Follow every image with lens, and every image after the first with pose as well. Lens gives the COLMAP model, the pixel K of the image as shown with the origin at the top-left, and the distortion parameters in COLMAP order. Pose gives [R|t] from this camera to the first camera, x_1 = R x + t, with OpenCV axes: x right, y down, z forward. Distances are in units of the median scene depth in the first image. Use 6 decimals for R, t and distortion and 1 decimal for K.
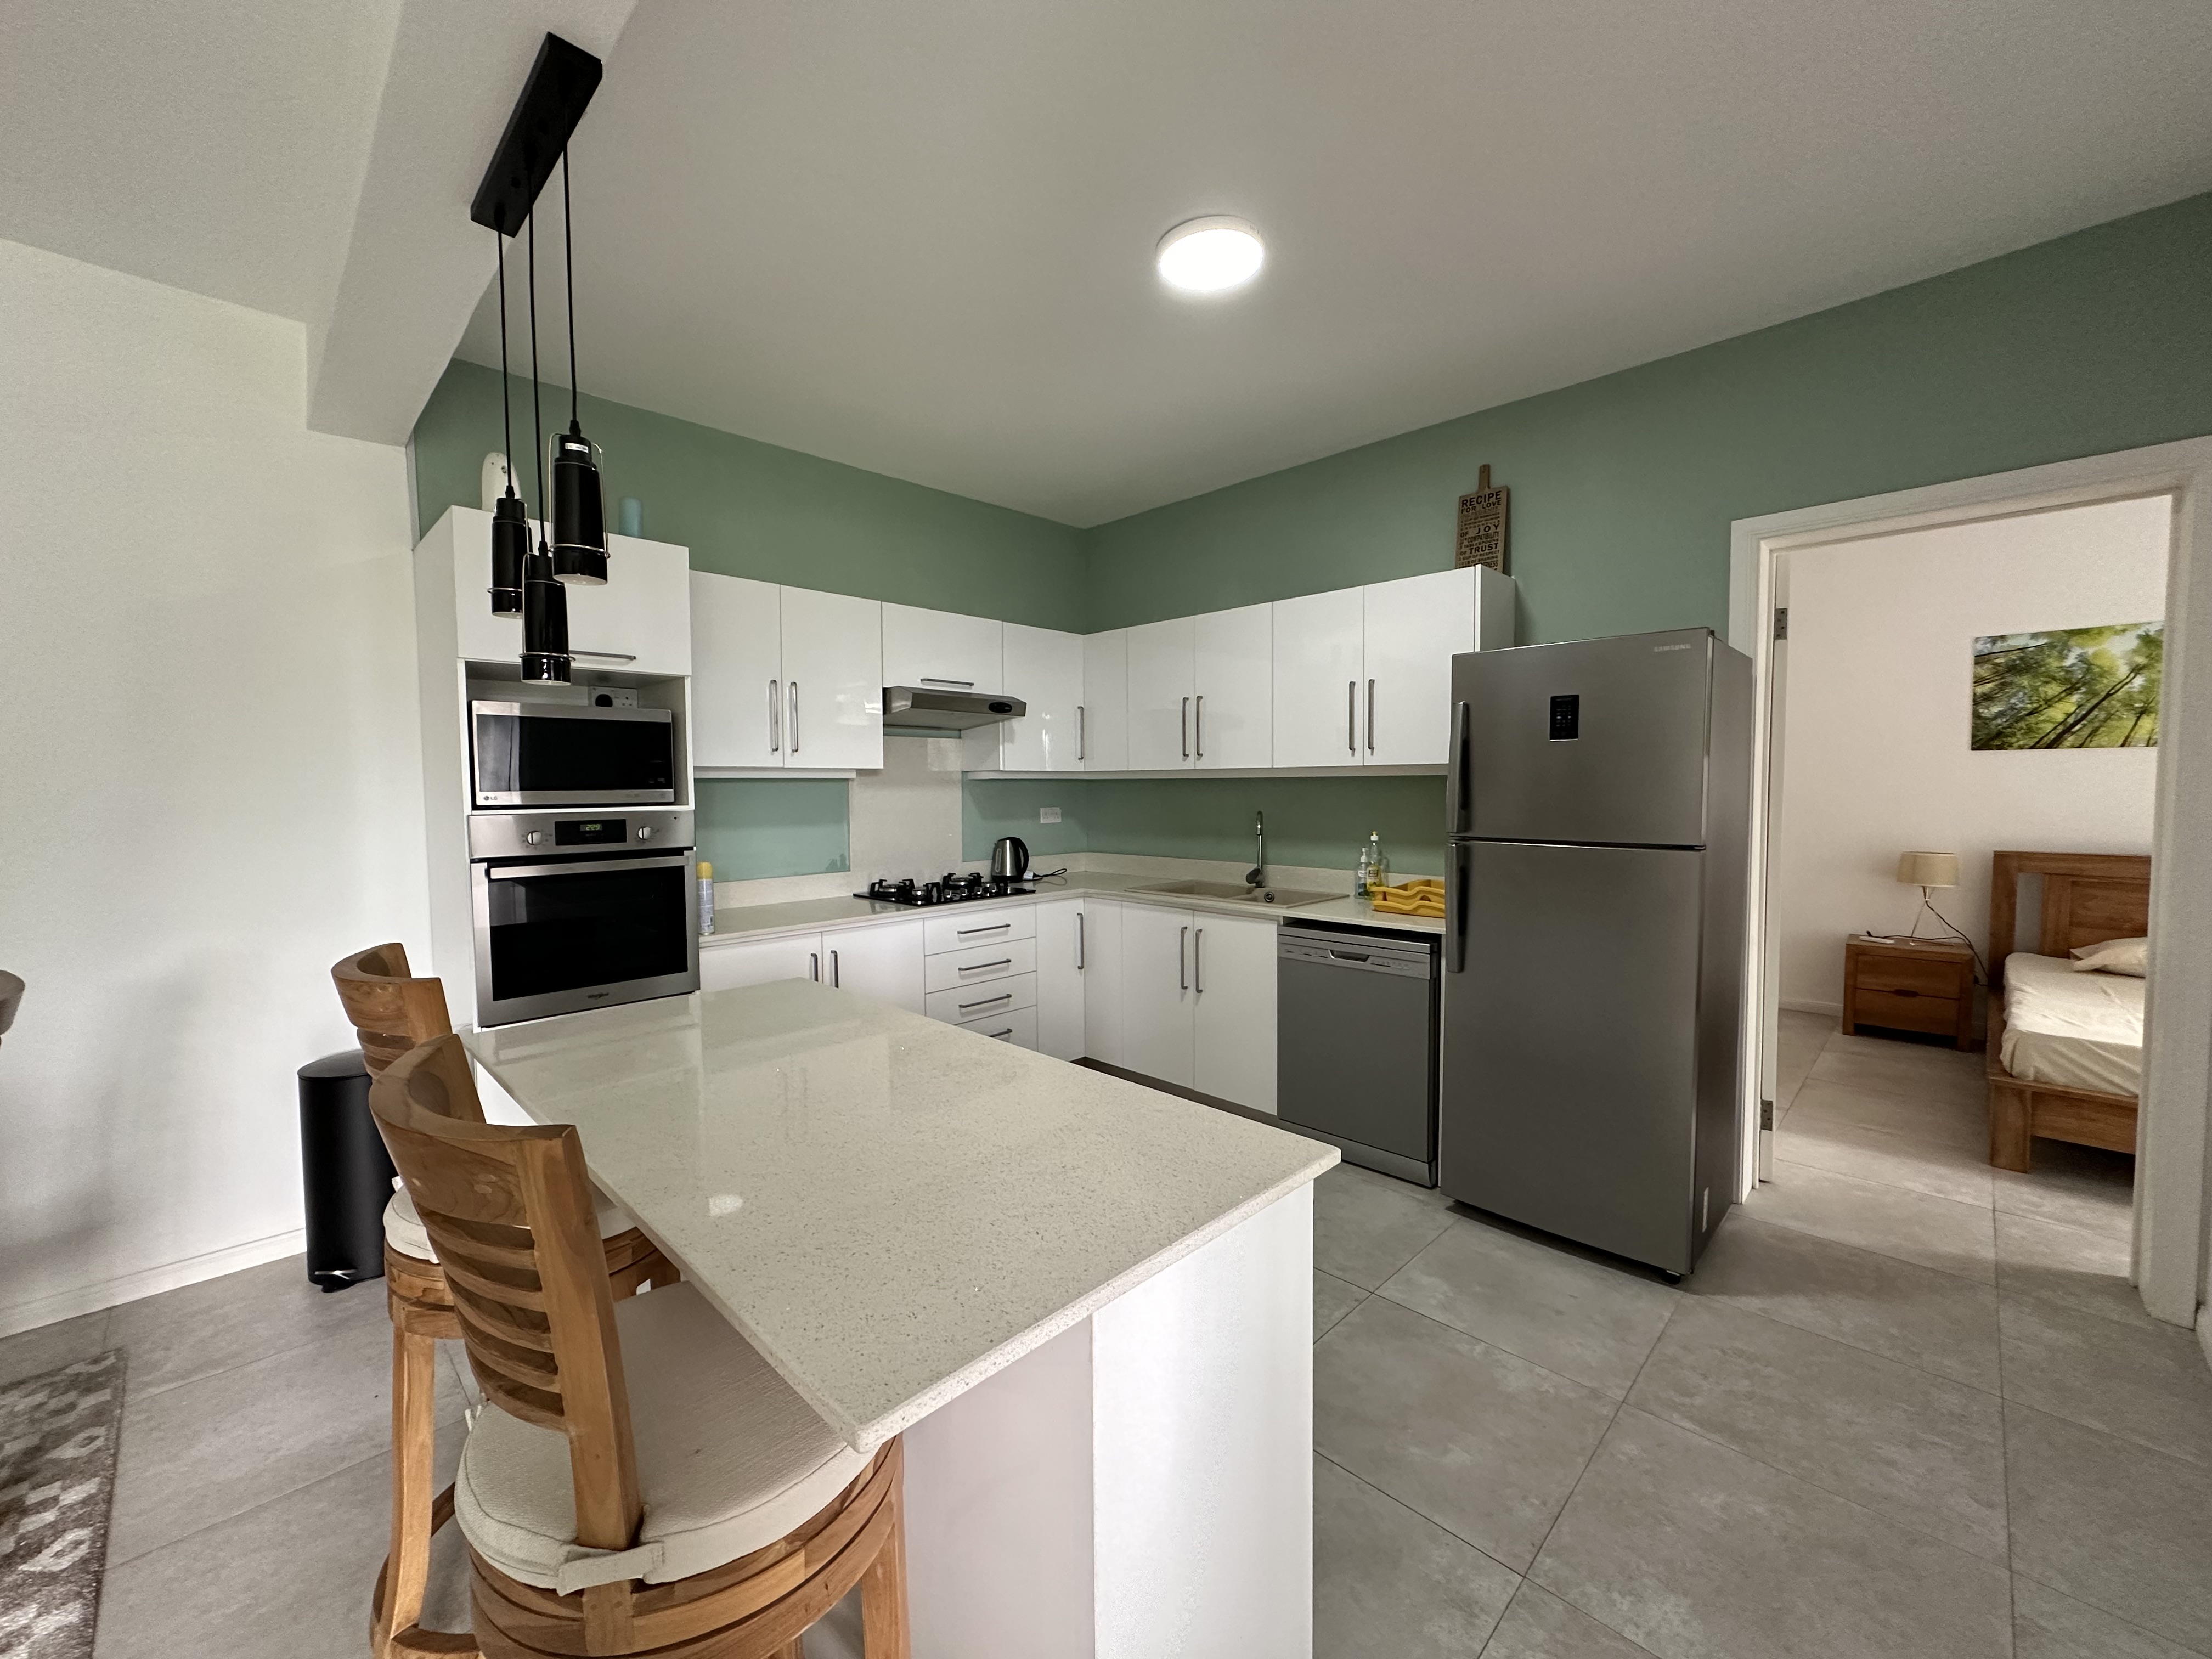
lens RADIAL K [[876.8, 0, 1103.1], [0, 876.8, 828.2], [0, 0, 1]] dist [-0.001540, 0.000396]
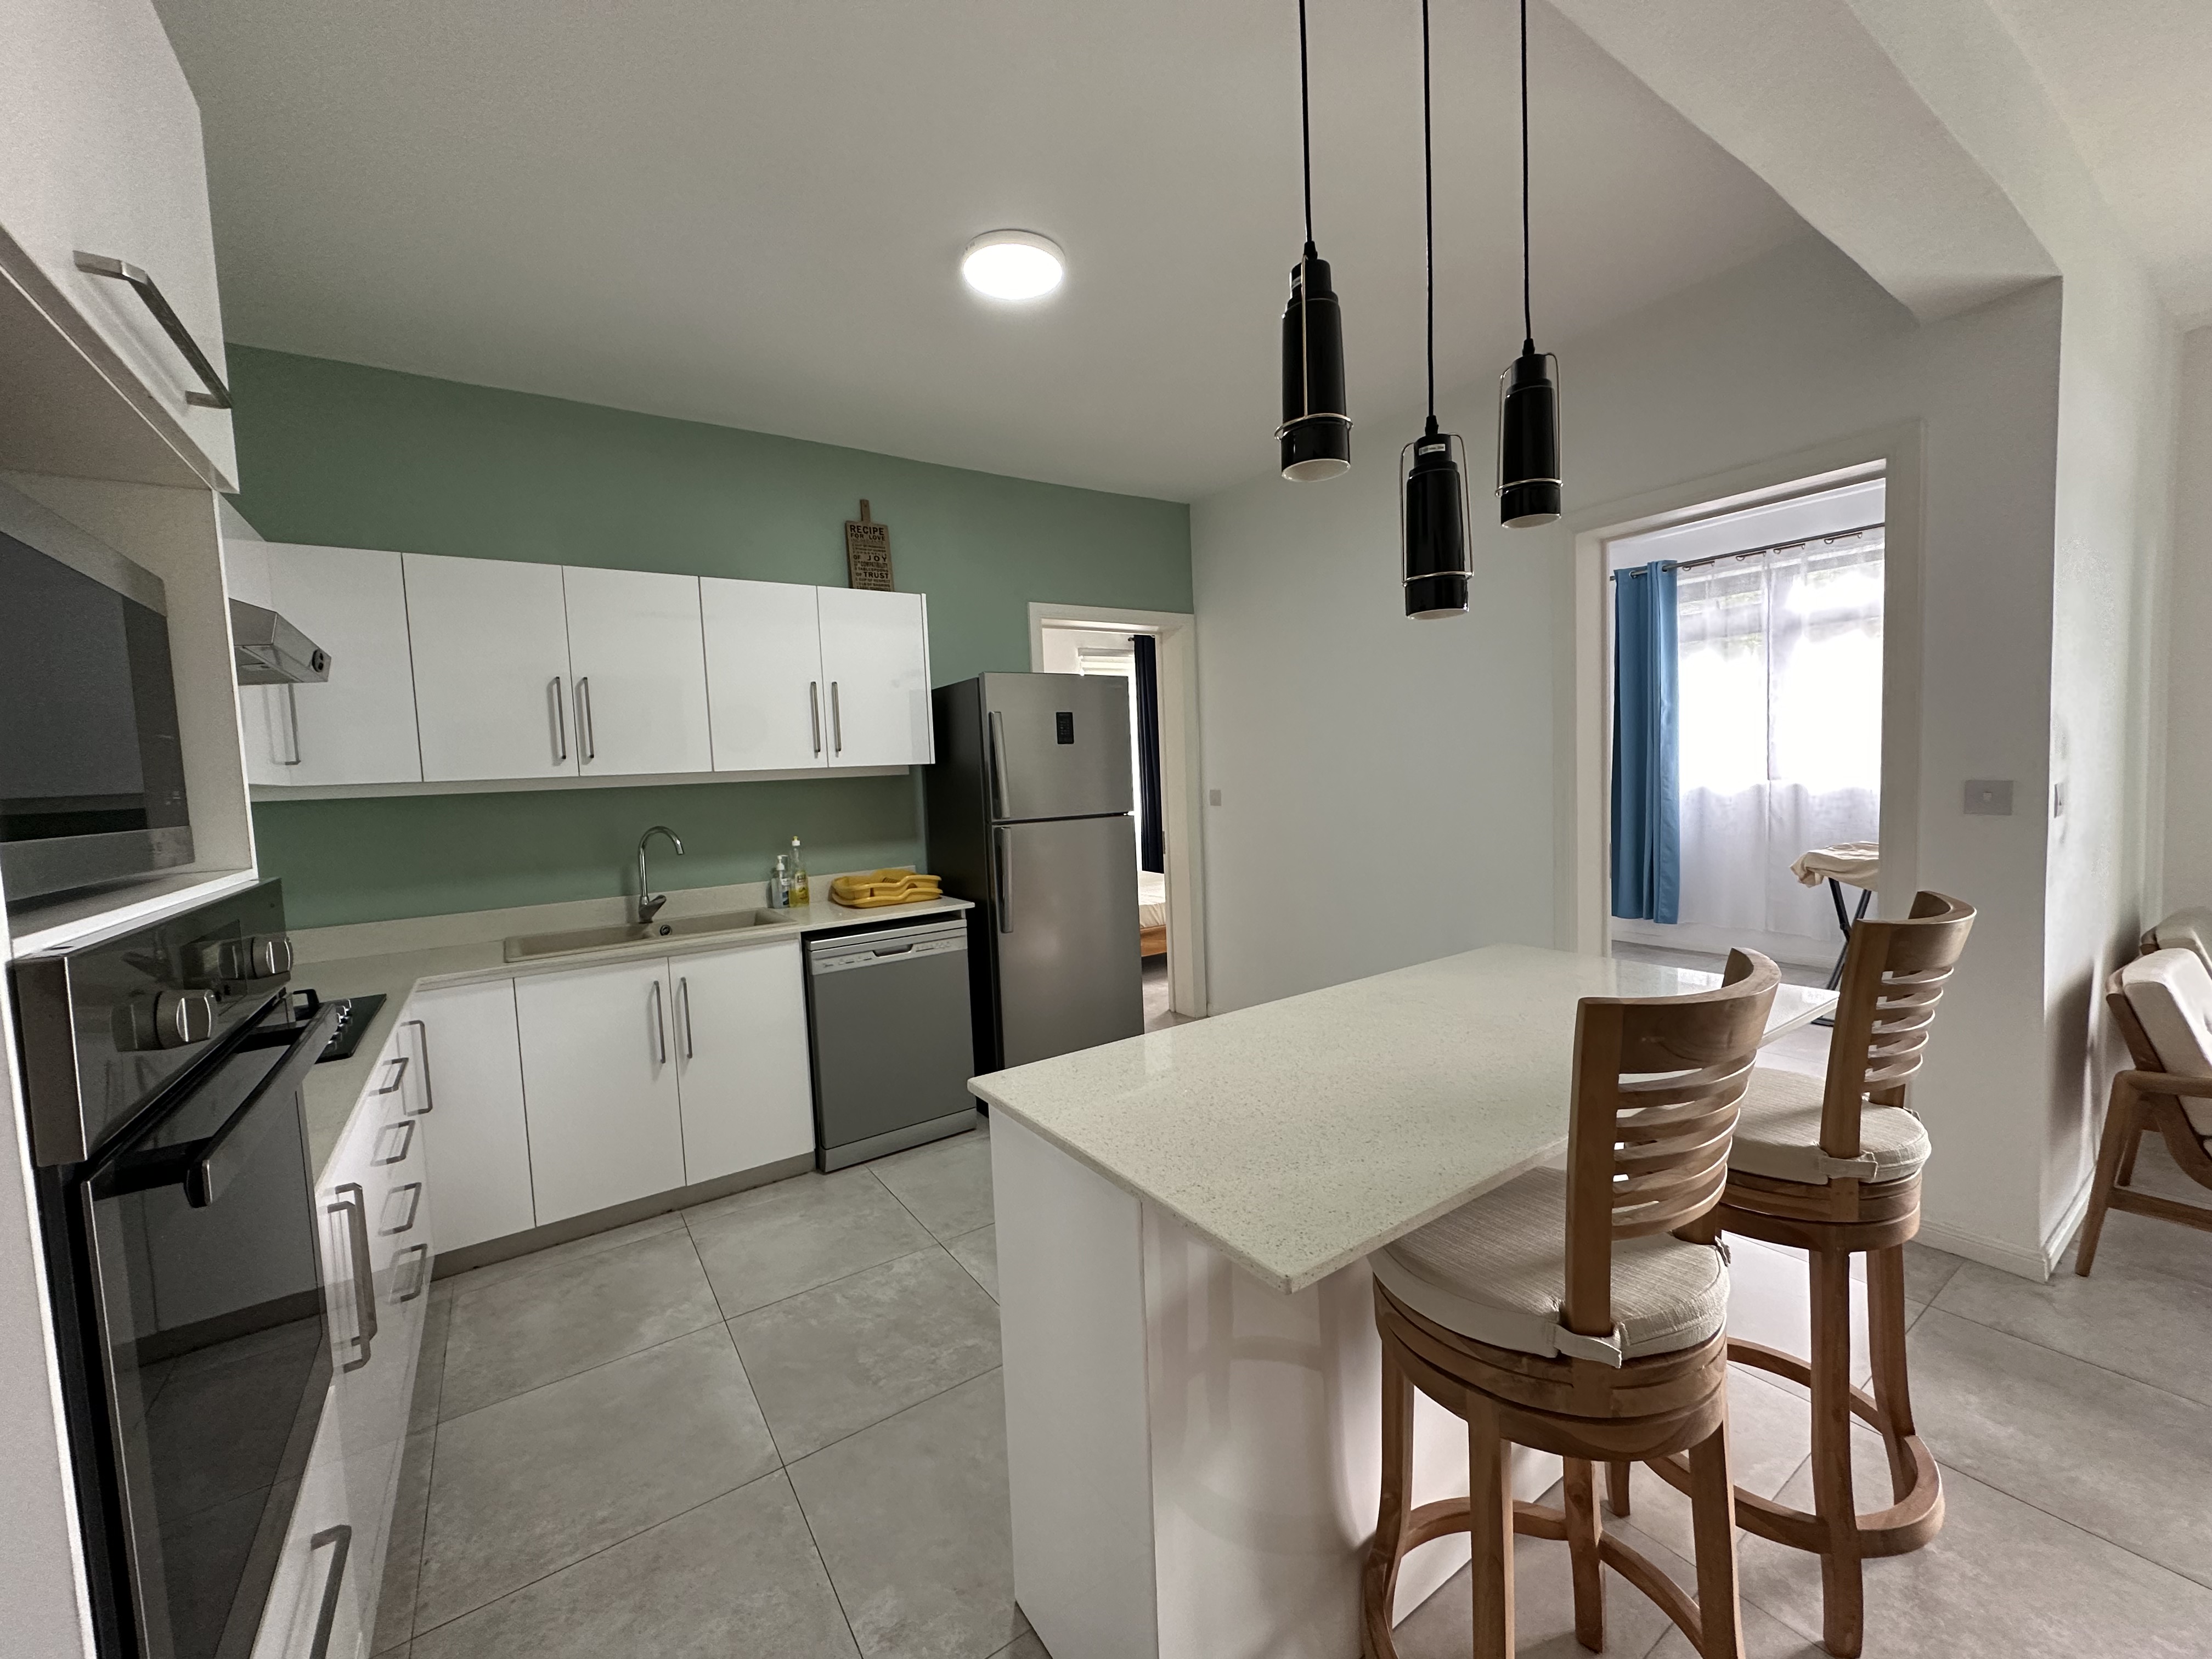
lens RADIAL K [[879.6, 0, 1103.0], [0, 879.6, 827.1], [0, 0, 1]] dist [-0.001007, 0.000256]
pose [[0.193143, -0.062666, 0.979167, -0.484002], [0.092760, 0.994655, 0.045361, -0.015987], [-0.976776, 0.082067, 0.197924, 0.400118]]
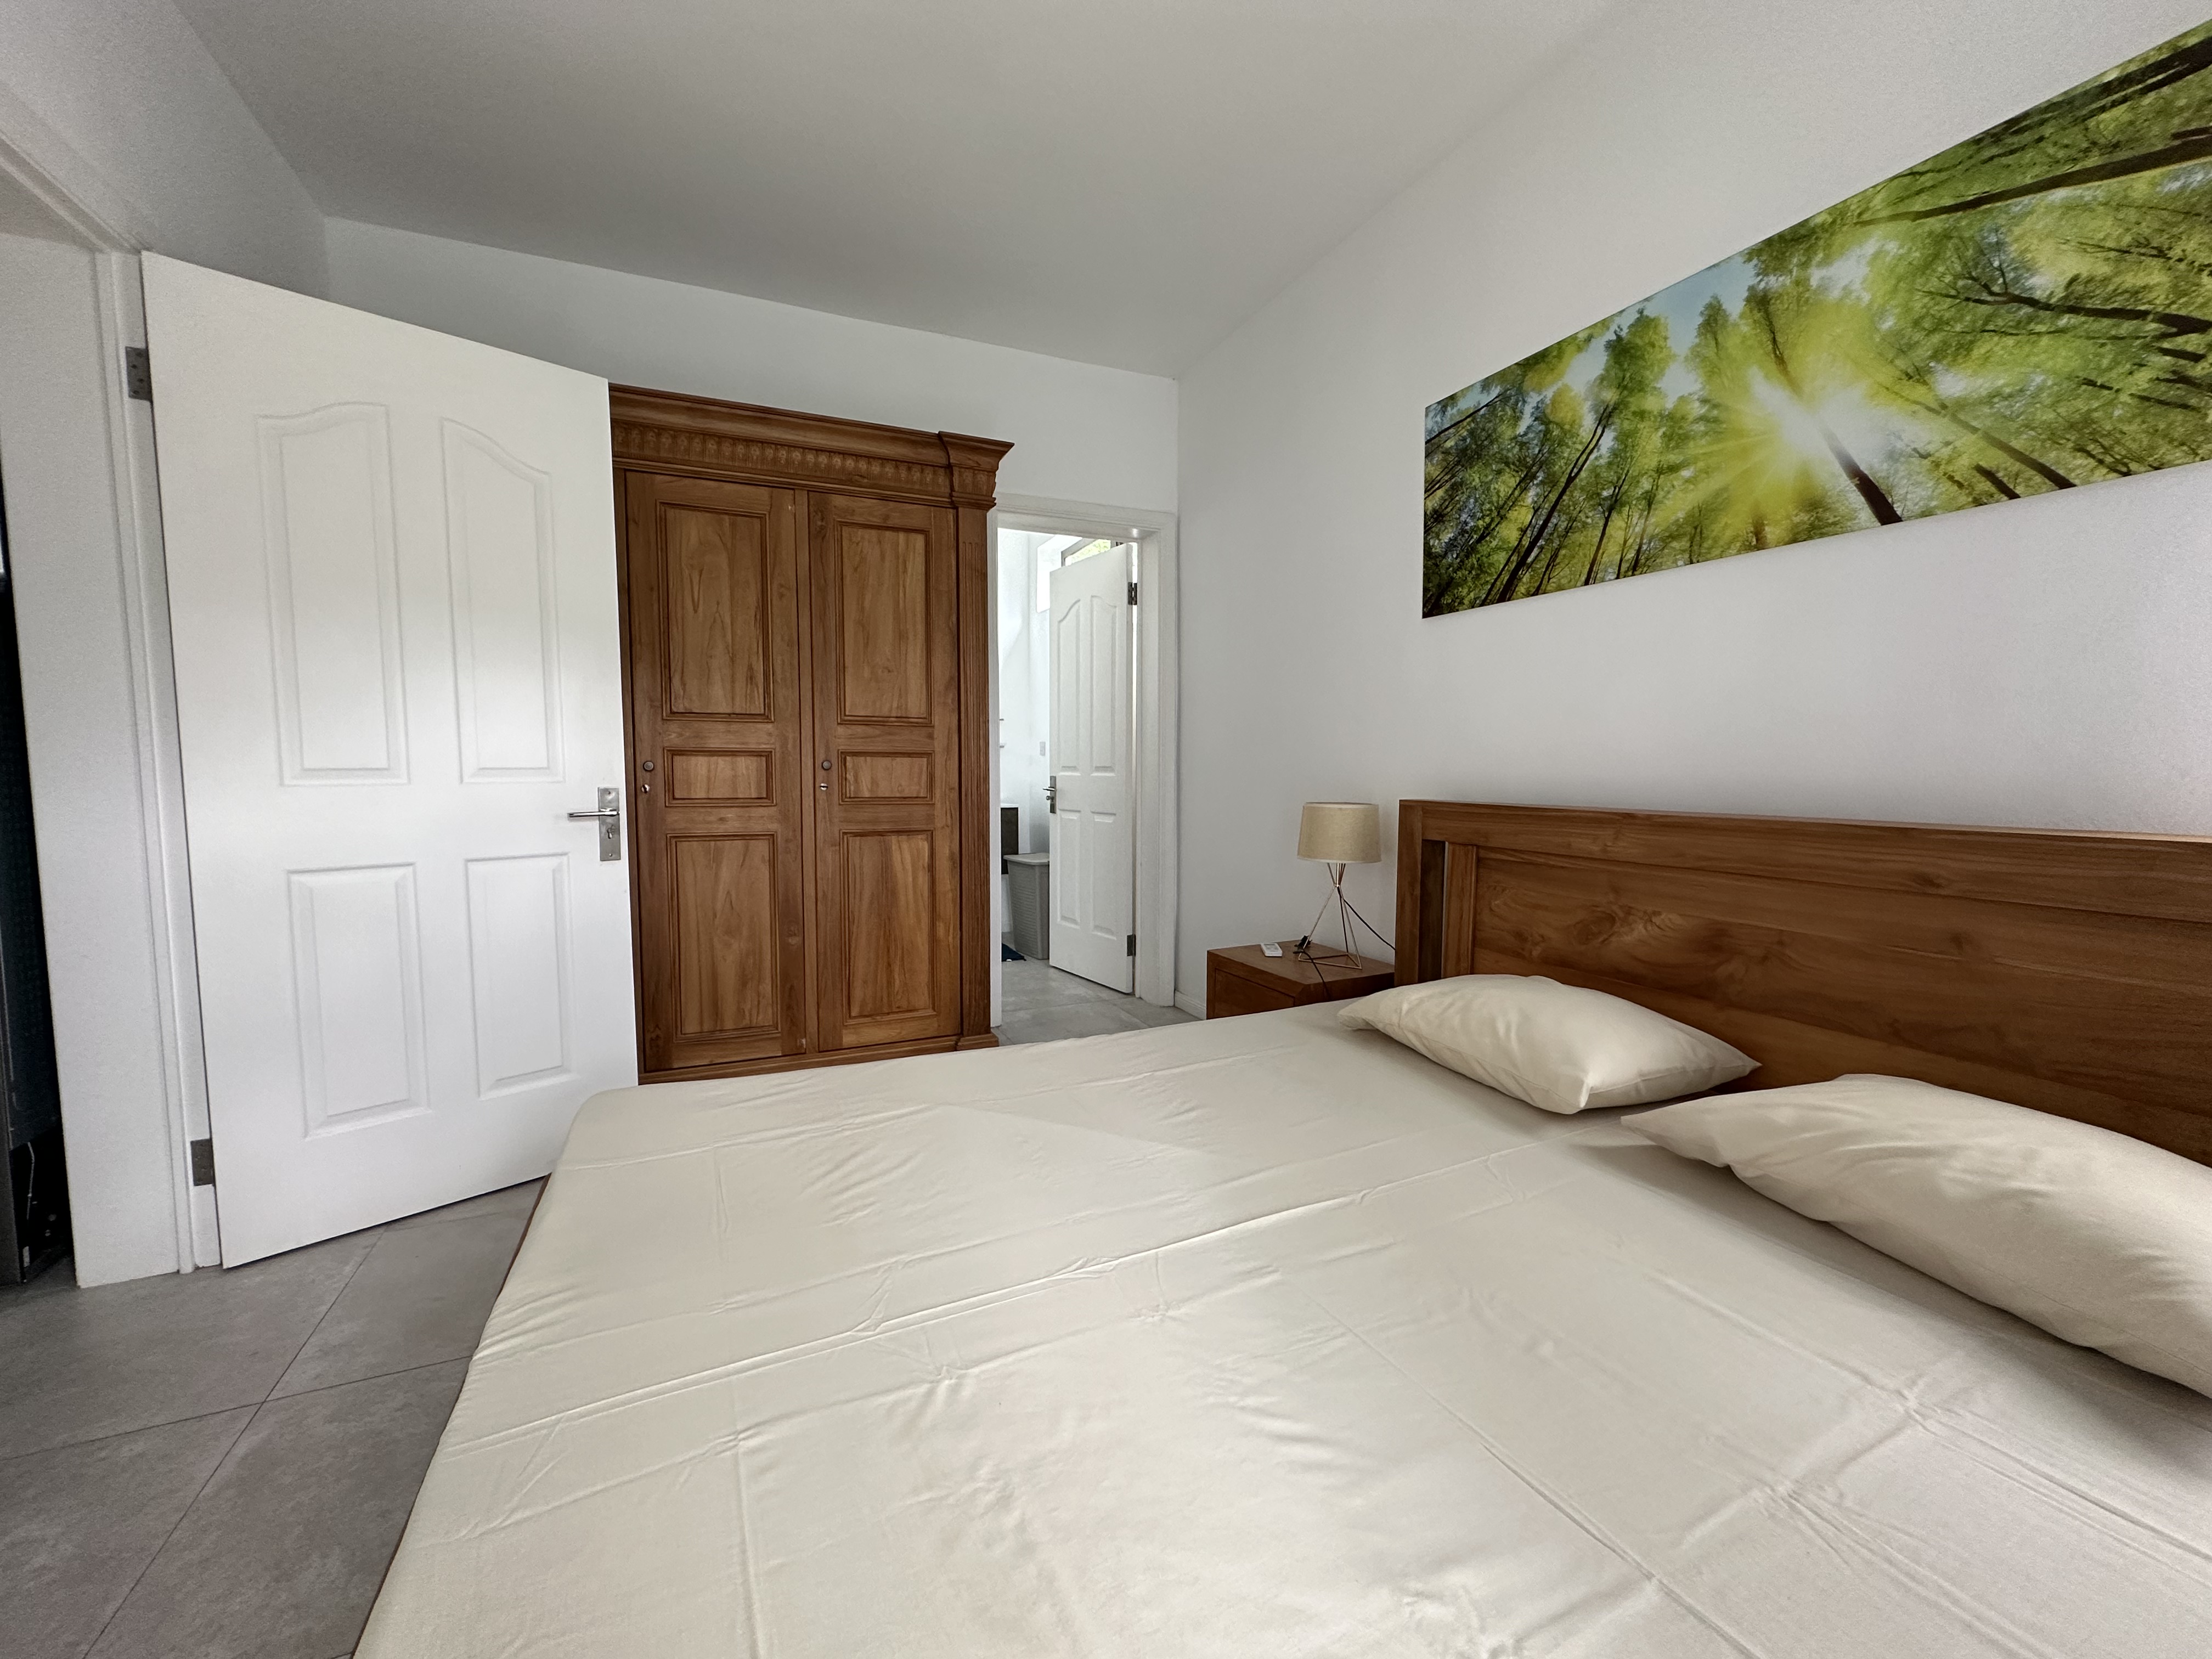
lens RADIAL K [[879.6, 0, 1103.0], [0, 879.6, 827.1], [0, 0, 1]] dist [-0.001007, 0.000256]
pose [[0.933124, 0.031325, -0.358188, 1.078717], [-0.021377, 0.999269, 0.031698, 0.030906], [0.358919, -0.021921, 0.933111, 0.441579]]
